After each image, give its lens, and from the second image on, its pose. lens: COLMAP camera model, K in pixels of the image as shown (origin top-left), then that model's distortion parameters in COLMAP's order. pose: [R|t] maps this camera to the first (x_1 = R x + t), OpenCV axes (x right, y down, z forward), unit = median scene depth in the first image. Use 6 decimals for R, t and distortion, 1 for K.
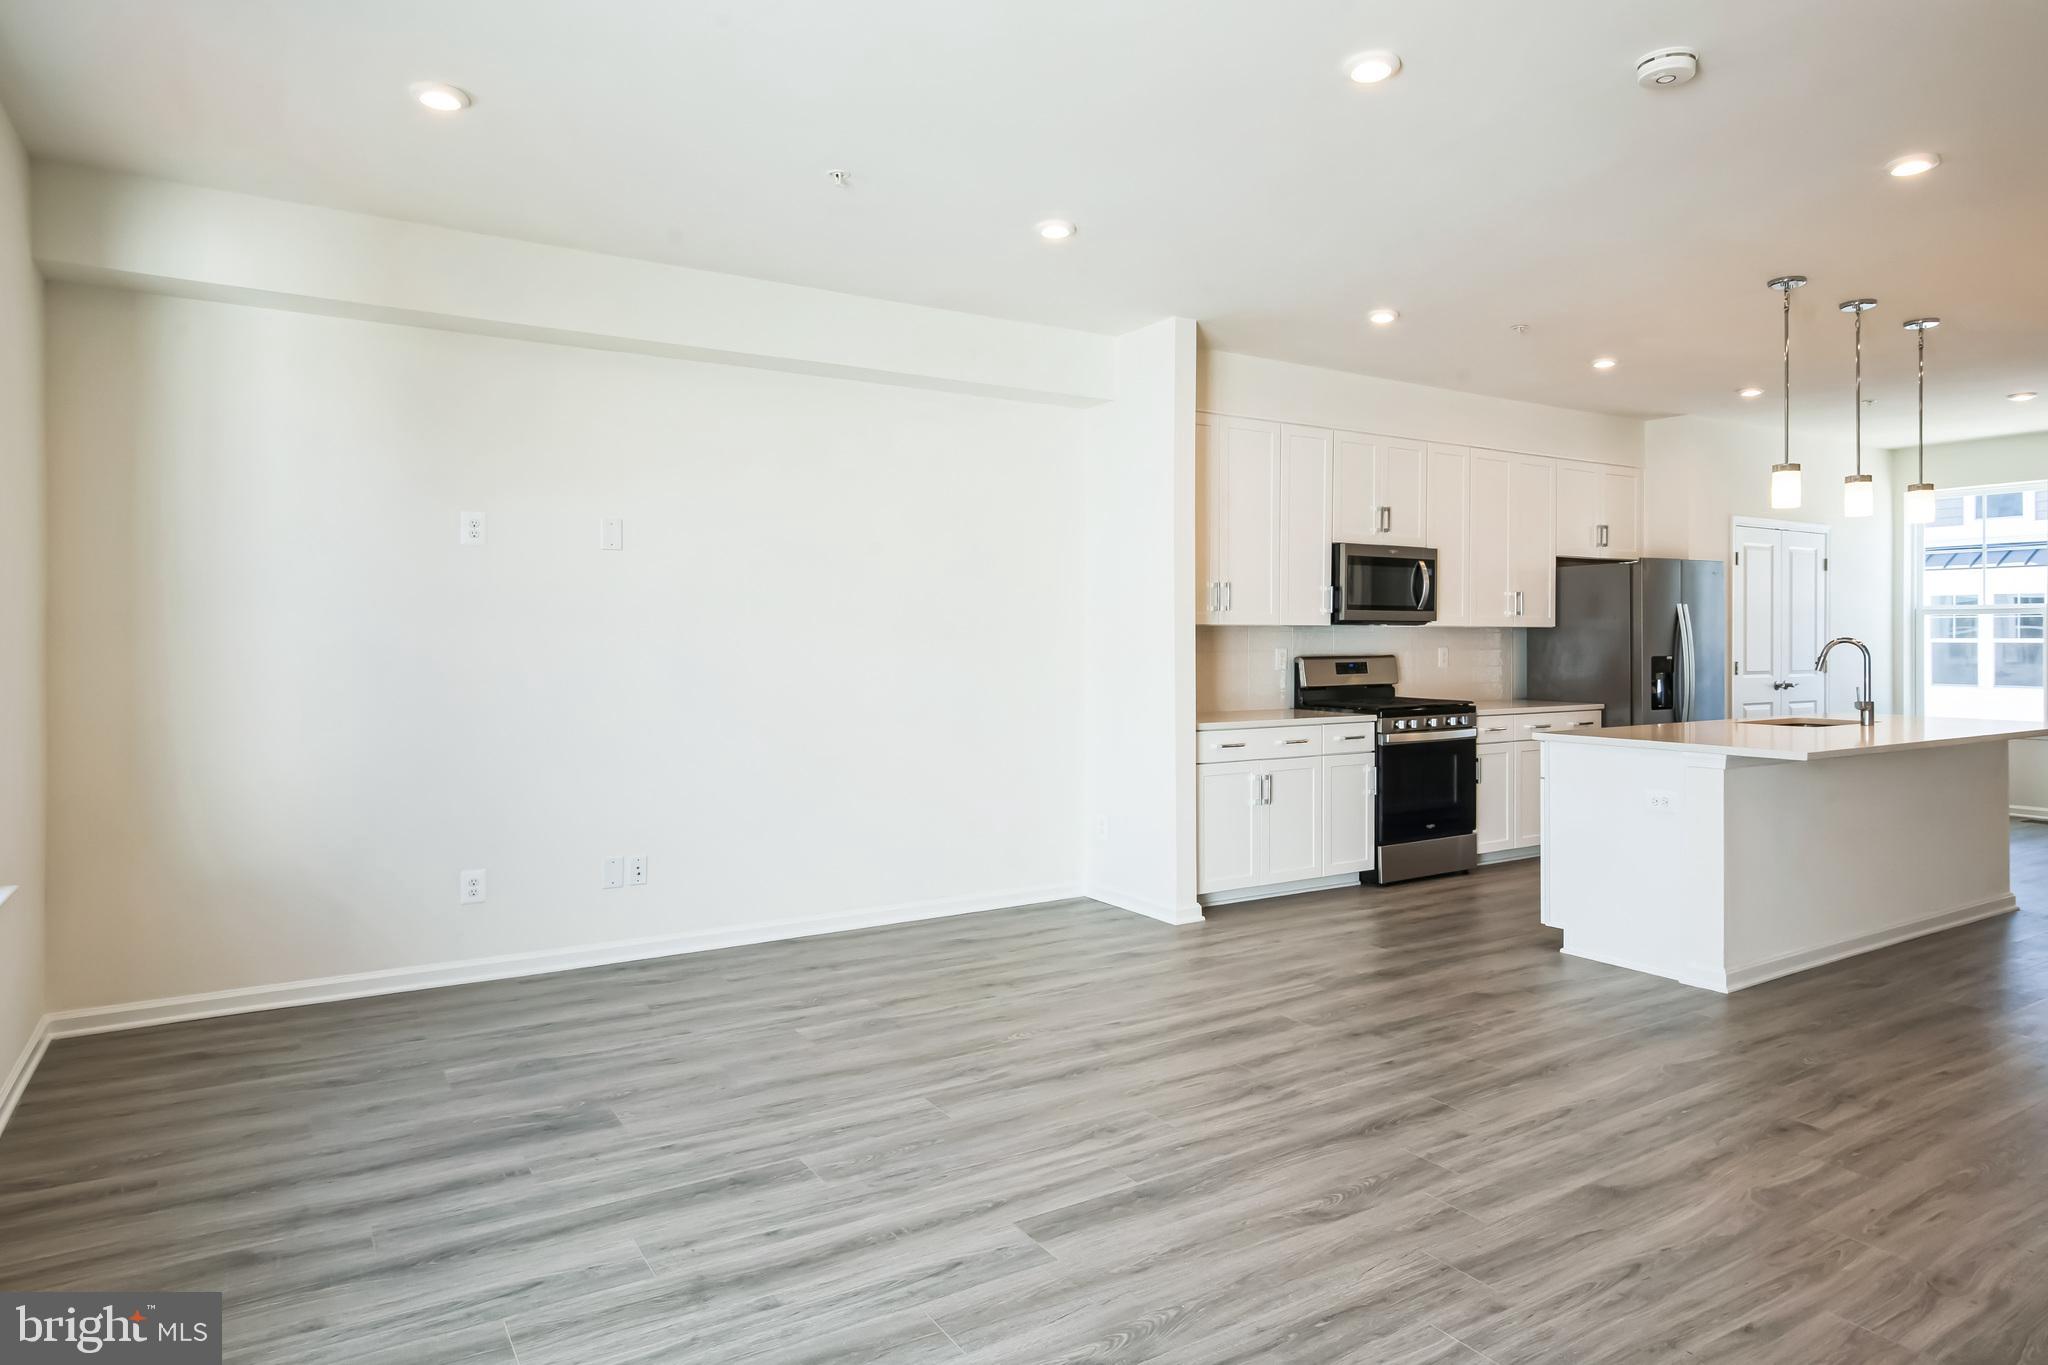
lens RADIAL K [[1224.8, 0, 1024.4], [0, 1224.8, 641.6], [0, 0, 1]] dist [-0.000322, -0.000118]
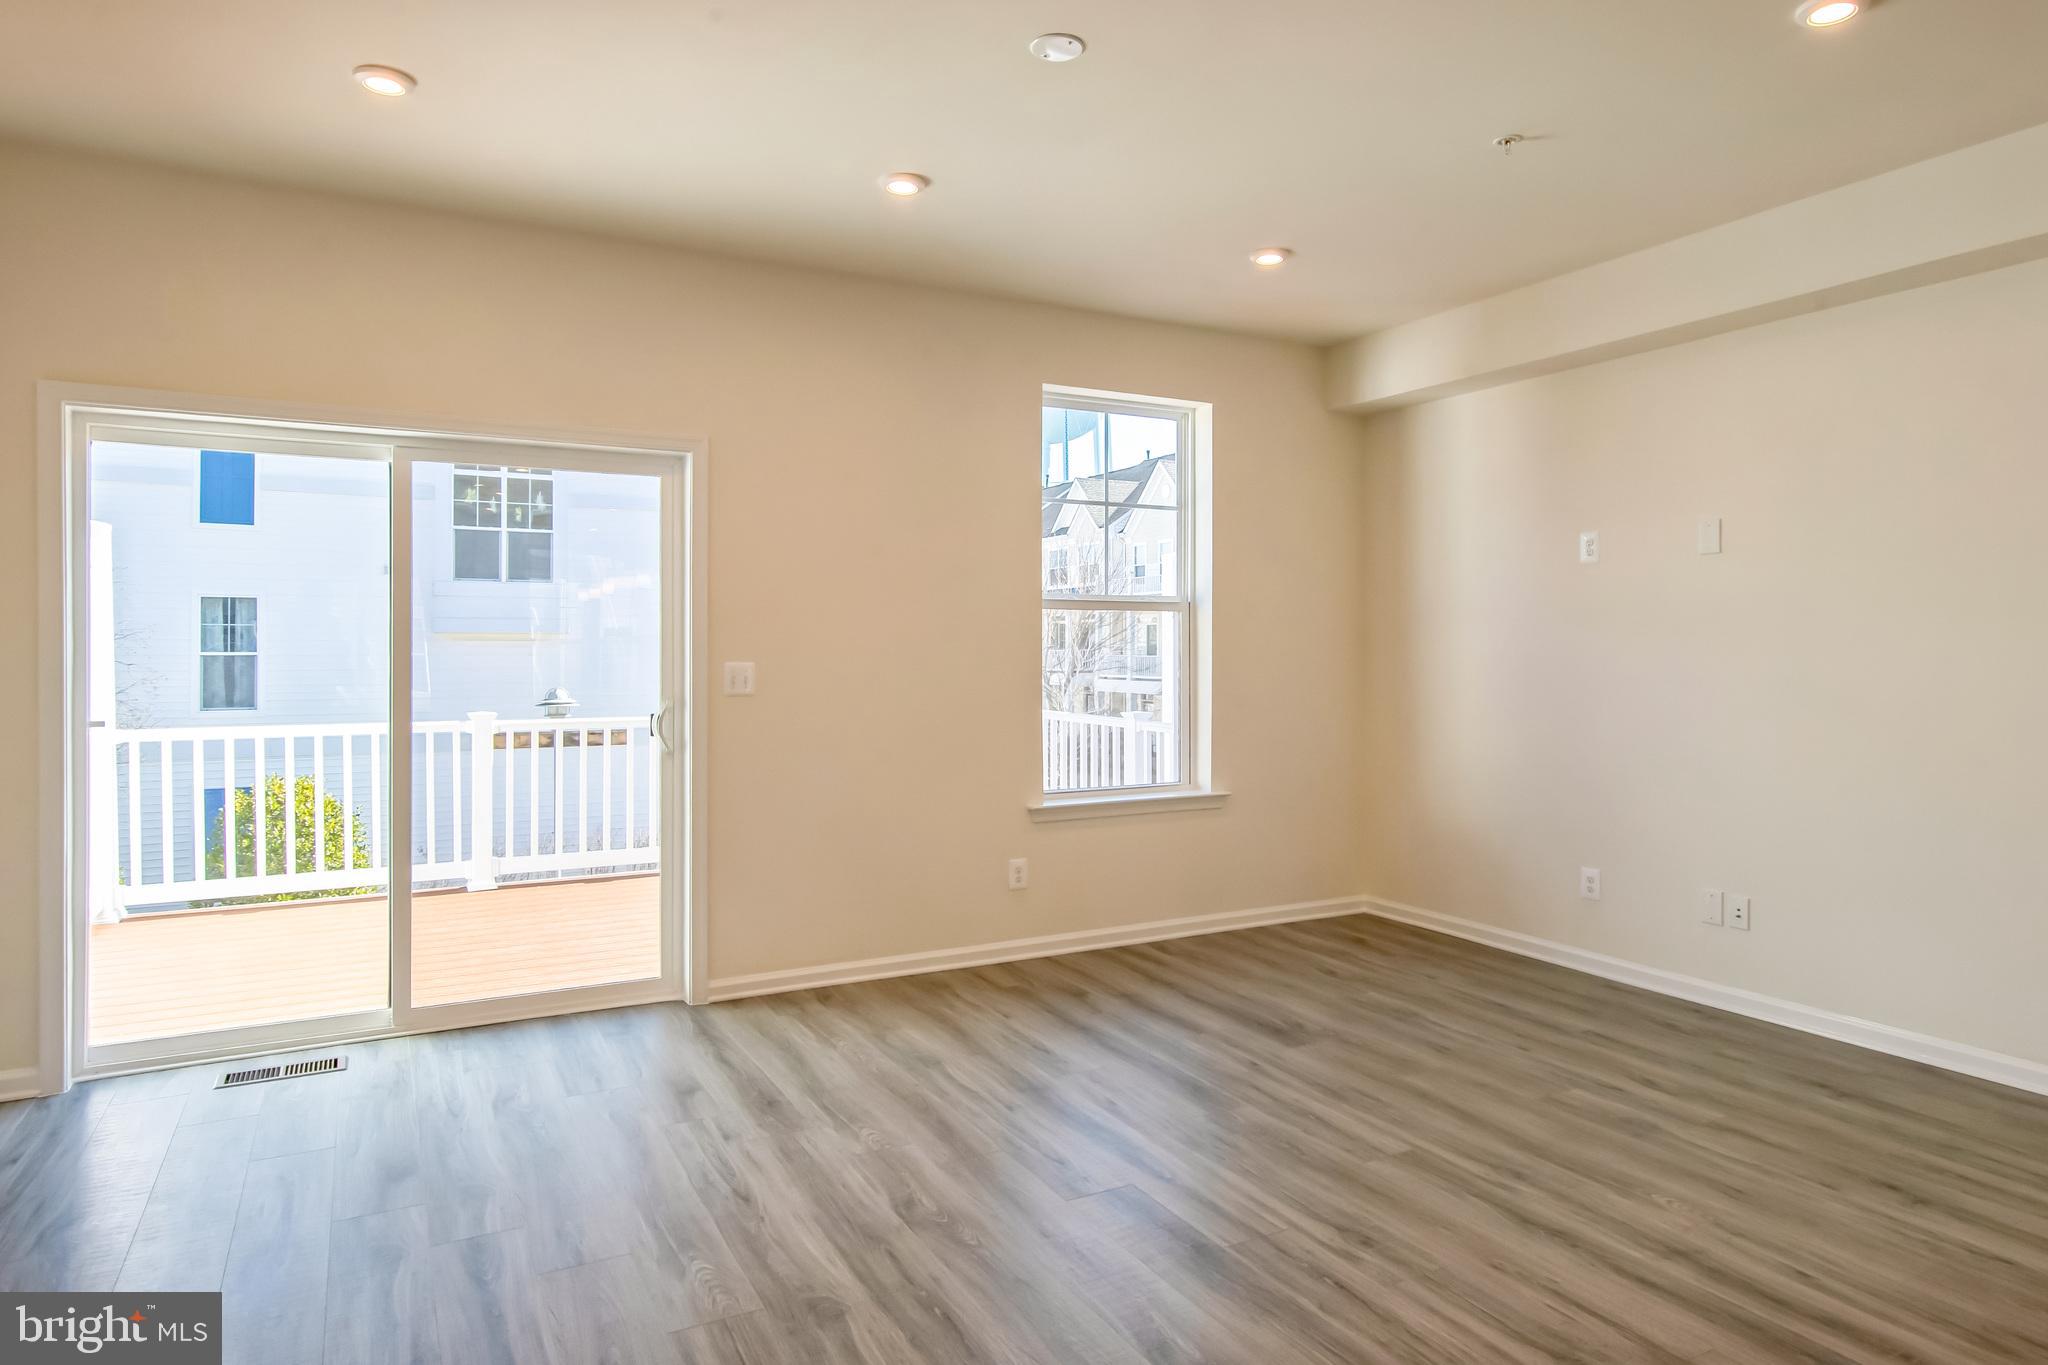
lens RADIAL K [[1224.8, 0, 1024.4], [0, 1224.8, 641.6], [0, 0, 1]] dist [-0.000322, -0.000118]
pose [[-0.075766, -0.004634, -0.997115, 0.894352], [-0.004274, 0.999982, -0.004323, -0.005959], [0.997116, 0.003934, -0.075784, 0.803706]]
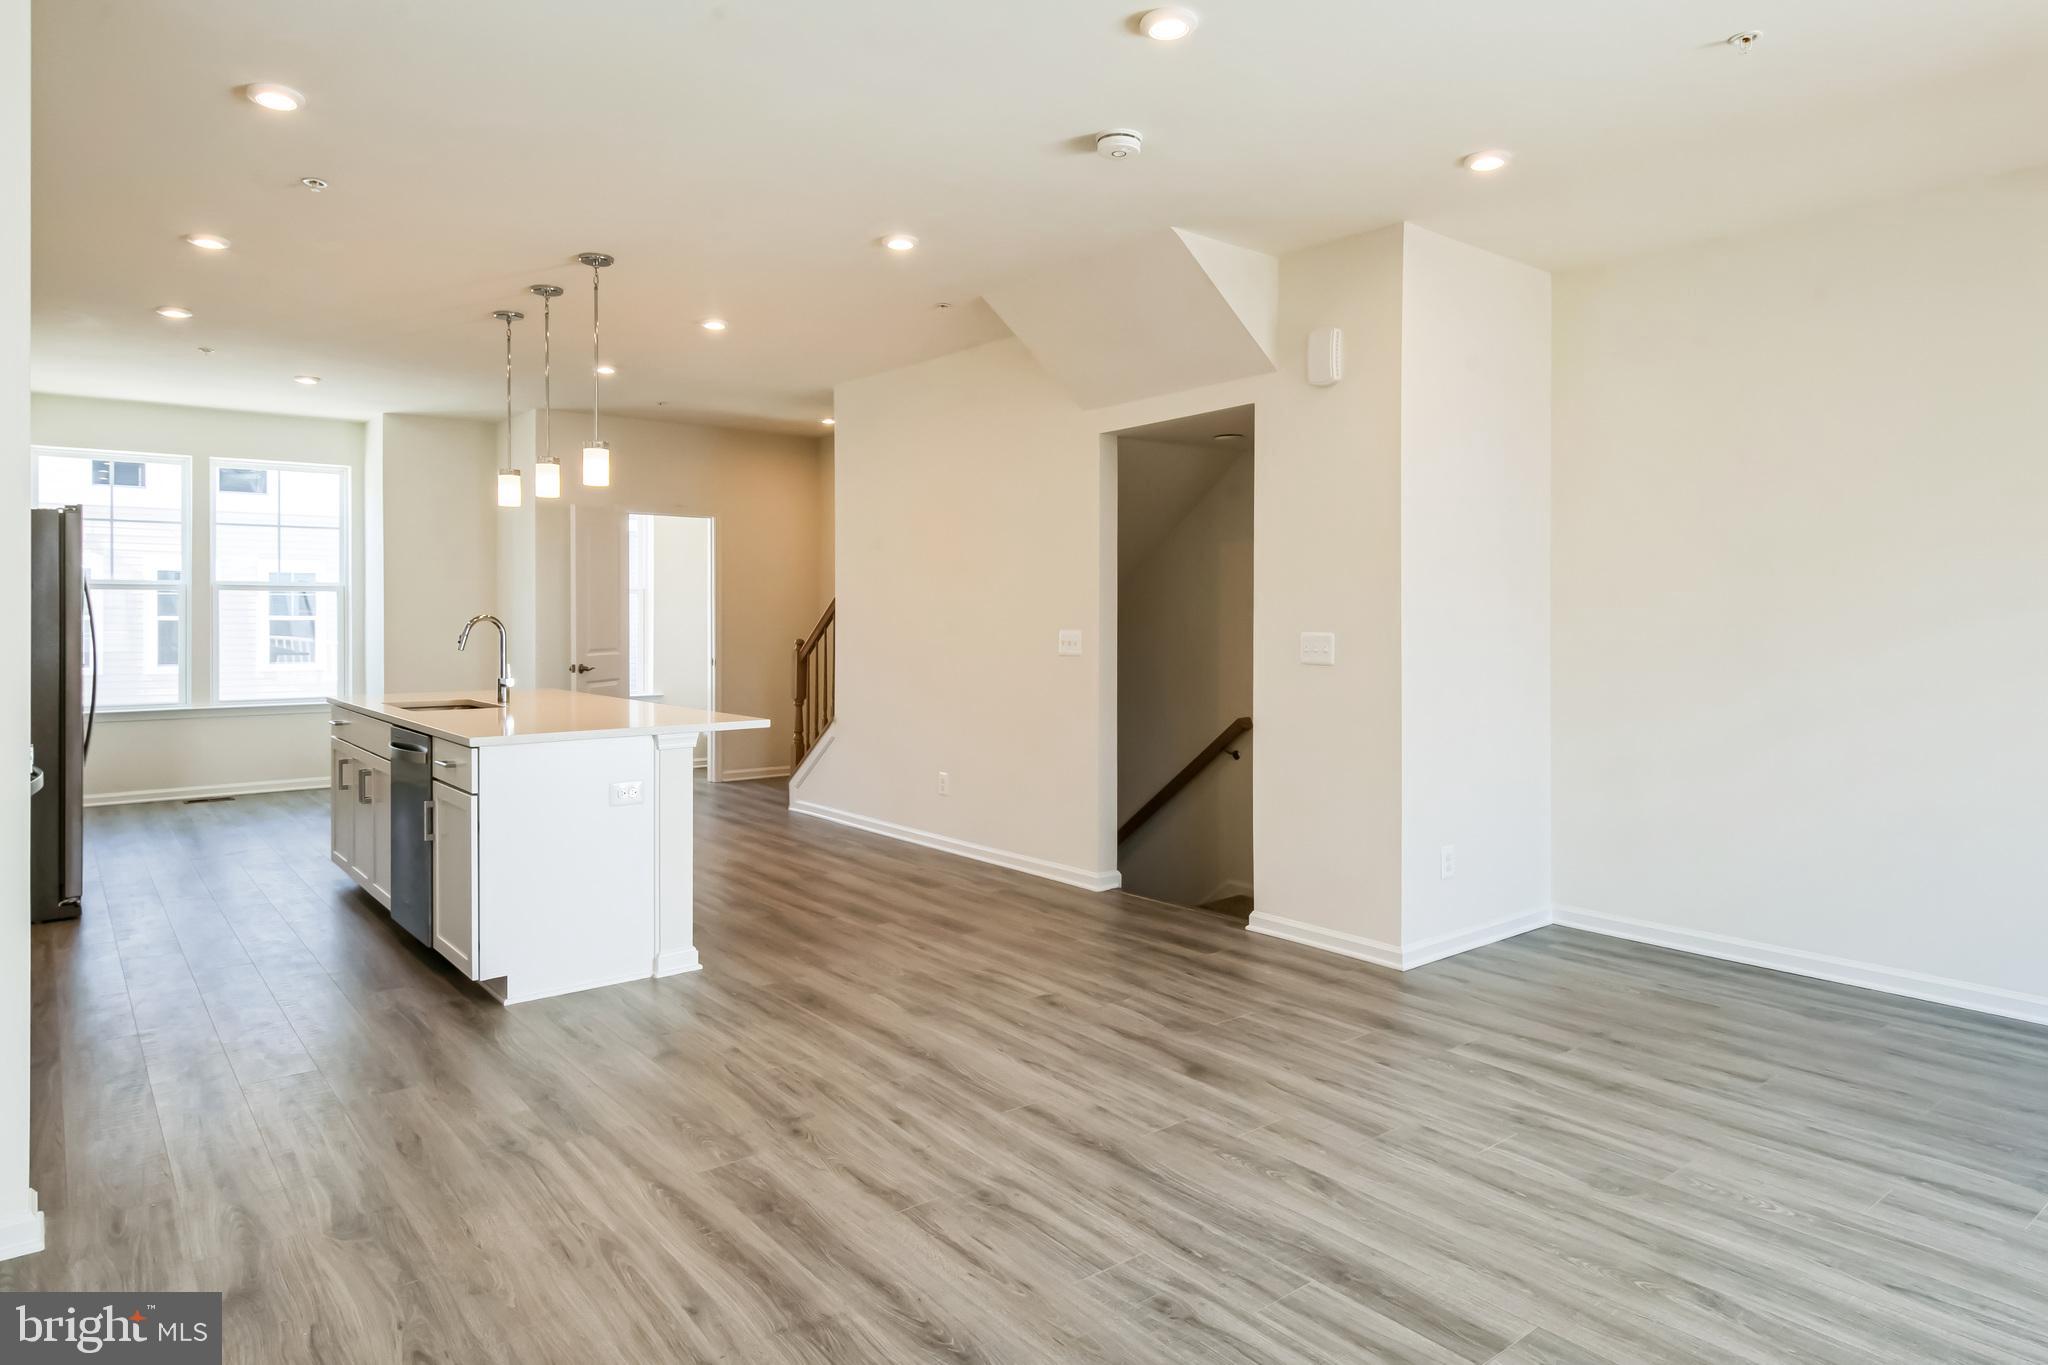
lens RADIAL K [[1211.0, 0, 1055.5], [0, 1211.0, 617.5], [0, 0, 1]] dist [0.004199, 0.000178]
pose [[-0.130400, -0.001489, 0.991460, -0.606355], [0.002615, 0.999995, 0.001846, -0.004876], [-0.991458, 0.002834, -0.130396, 1.118481]]
